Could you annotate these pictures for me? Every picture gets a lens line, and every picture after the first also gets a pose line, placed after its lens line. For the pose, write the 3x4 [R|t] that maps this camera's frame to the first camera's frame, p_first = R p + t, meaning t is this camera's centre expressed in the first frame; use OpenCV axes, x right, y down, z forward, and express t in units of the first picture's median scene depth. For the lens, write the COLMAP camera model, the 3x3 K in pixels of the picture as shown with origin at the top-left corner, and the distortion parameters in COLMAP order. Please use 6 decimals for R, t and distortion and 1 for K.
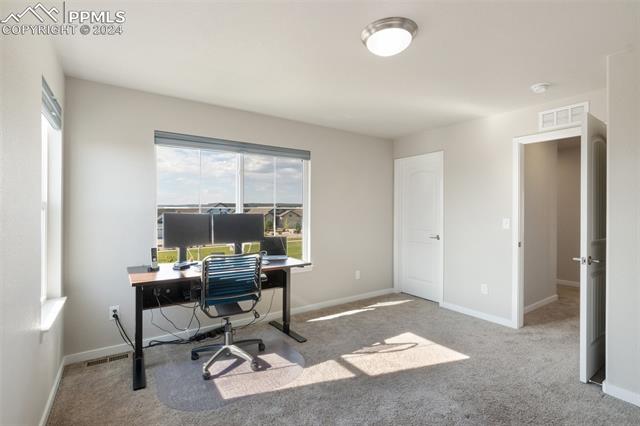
lens RADIAL K [[299.0, 0, 311.4], [0, 299.0, 215.7], [0, 0, 1]] dist [-0.006125, 0.000846]
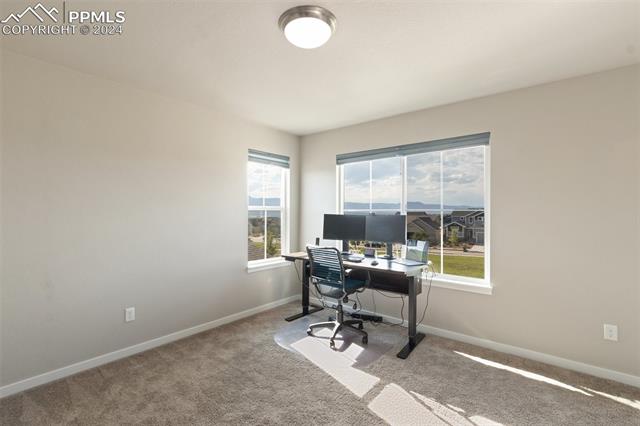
lens RADIAL K [[299.0, 0, 305.1], [0, 299.0, 215.7], [0, 0, 1]] dist [-0.006125, 0.000846]
pose [[0.270942, 0.009956, -0.962544, 0.774873], [-0.018894, 0.999809, 0.005023, -0.005918], [0.962410, 0.016826, 0.271078, 0.480259]]
